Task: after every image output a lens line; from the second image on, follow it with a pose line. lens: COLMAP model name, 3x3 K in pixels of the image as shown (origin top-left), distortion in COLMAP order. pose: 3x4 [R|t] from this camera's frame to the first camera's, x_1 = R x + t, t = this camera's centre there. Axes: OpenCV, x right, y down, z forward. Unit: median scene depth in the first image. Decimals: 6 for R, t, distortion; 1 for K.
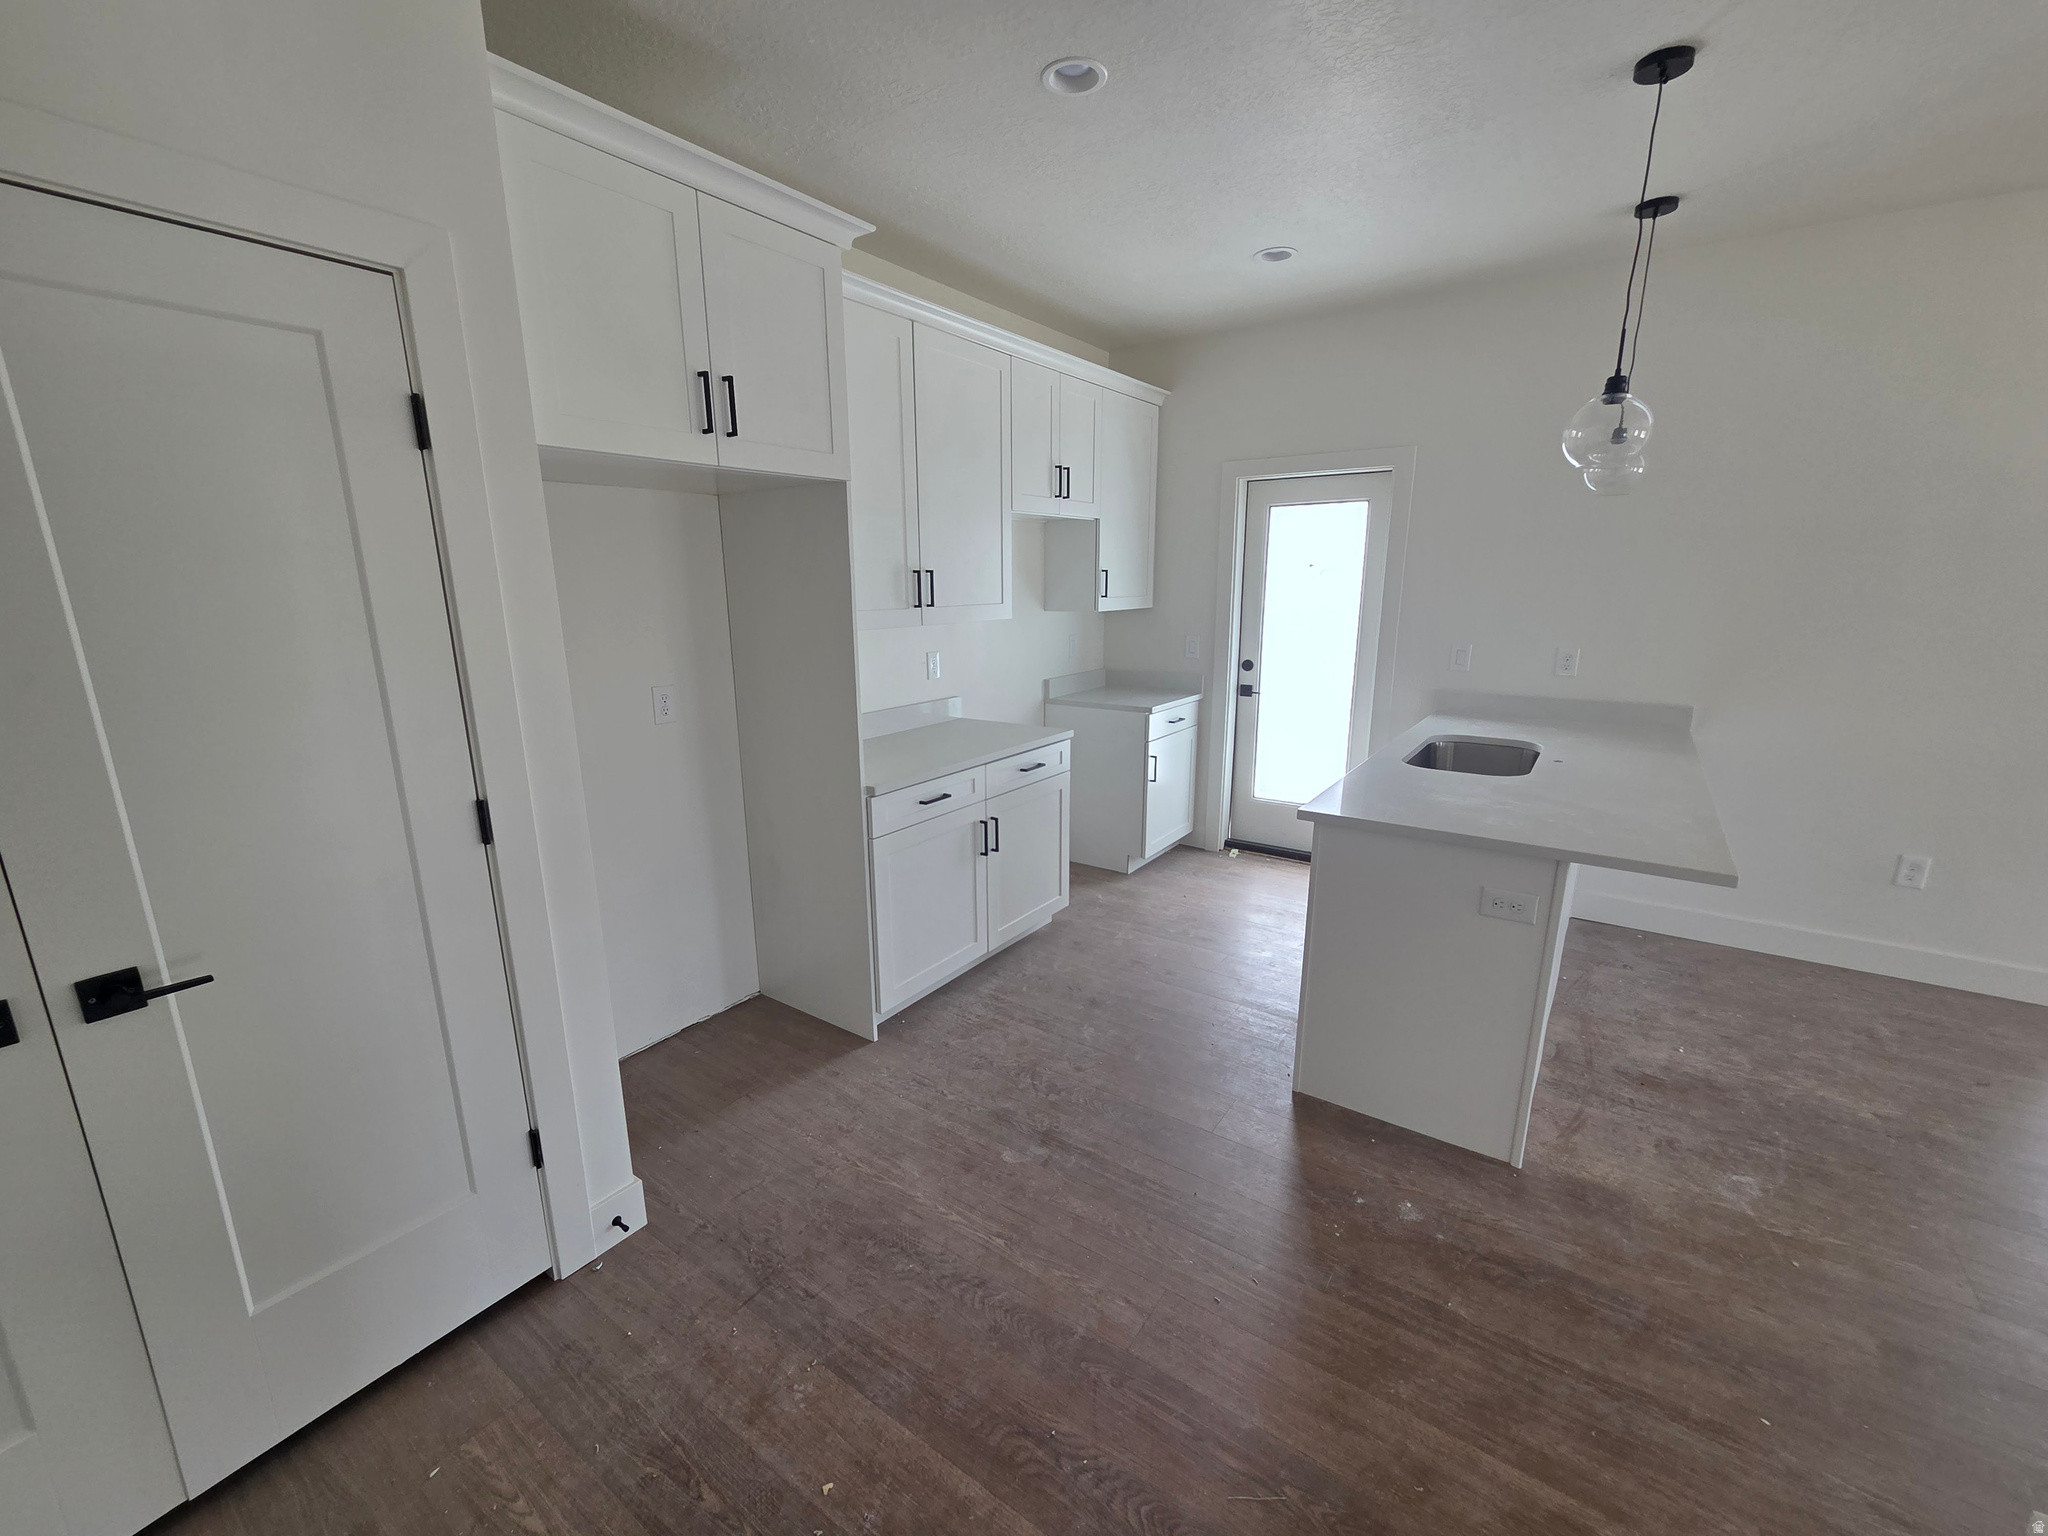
lens RADIAL K [[848.0, 0, 1020.1], [0, 848.0, 781.1], [0, 0, 1]] dist [-0.000257, -0.000018]
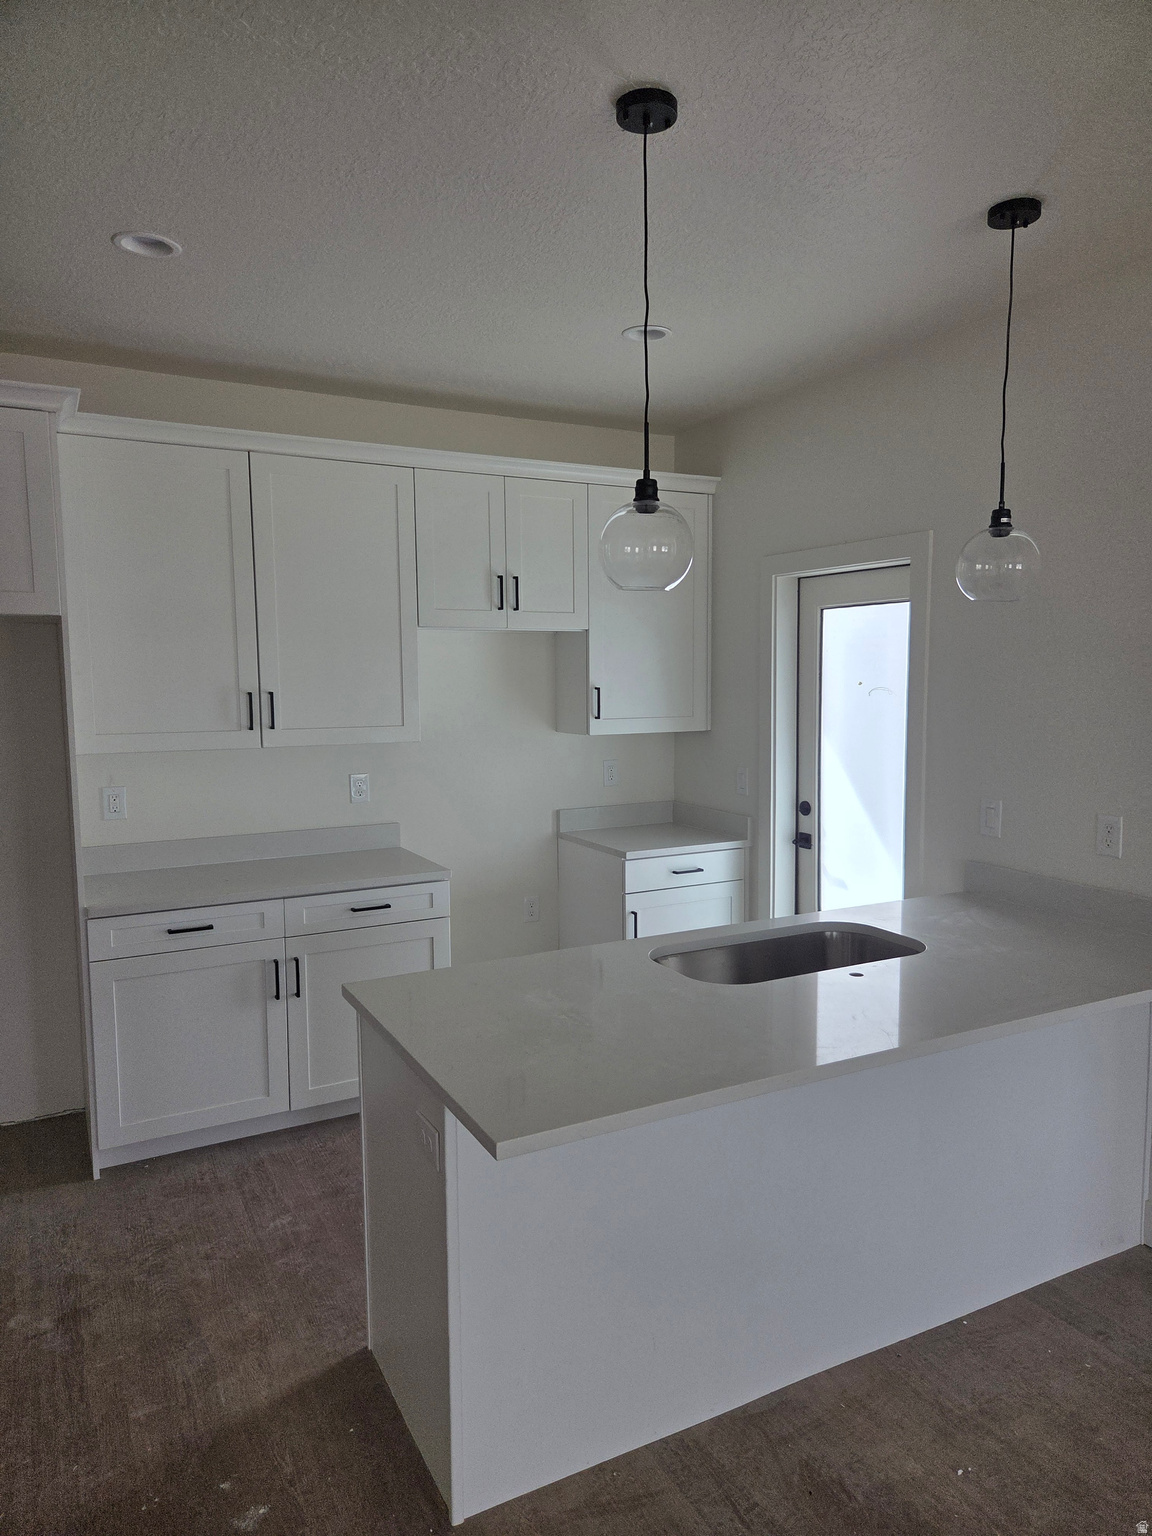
lens RADIAL K [[1032.2, 0, 579.6], [0, 1032.2, 766.2], [0, 0, 1]] dist [0.068652, -0.055821]
pose [[0.898466, 0.043538, -0.436879, 0.717790], [-0.104669, 0.987621, -0.116834, -0.062103], [0.426384, 0.150699, 0.891900, 0.098768]]
